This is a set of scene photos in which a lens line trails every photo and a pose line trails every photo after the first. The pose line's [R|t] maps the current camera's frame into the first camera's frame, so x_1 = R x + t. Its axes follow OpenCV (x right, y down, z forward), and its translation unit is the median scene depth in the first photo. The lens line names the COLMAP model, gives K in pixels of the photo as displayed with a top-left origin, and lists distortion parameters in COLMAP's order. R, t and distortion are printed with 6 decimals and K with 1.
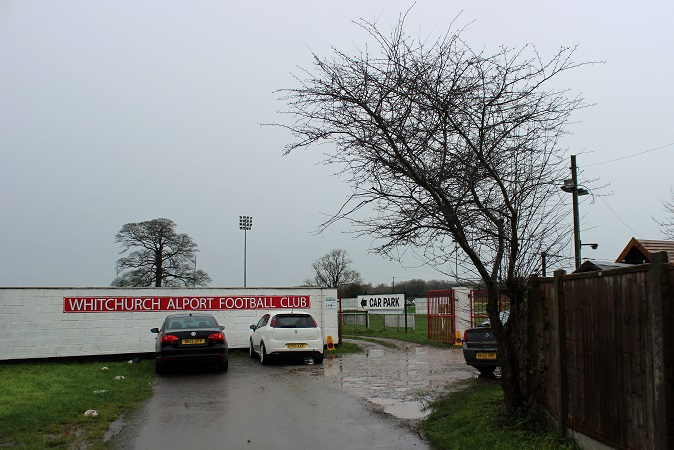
lens RADIAL K [[756.4, 0, 340.2], [0, 756.4, 227.4], [0, 0, 1]] dist [0.008637, 0.000000]
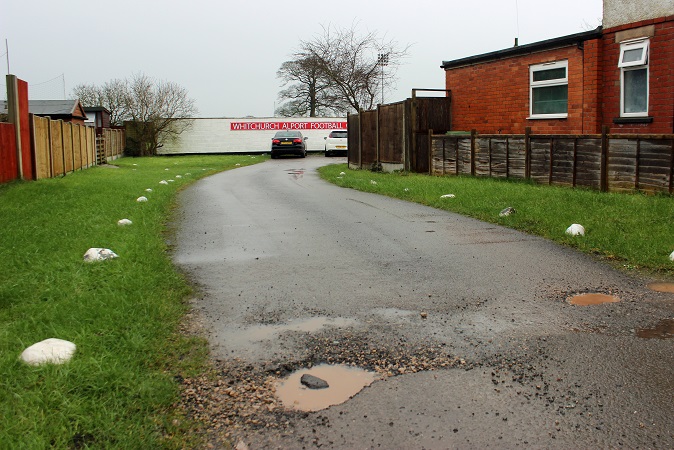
lens RADIAL K [[780.9, 0, 341.0], [0, 780.9, 221.0], [0, 0, 1]] dist [-0.107356, 0.000000]
pose [[0.974971, 0.028319, -0.220519, 0.081686], [0.019637, 0.977011, 0.212285, -0.017996], [0.221461, -0.211302, 0.952001, -0.202956]]
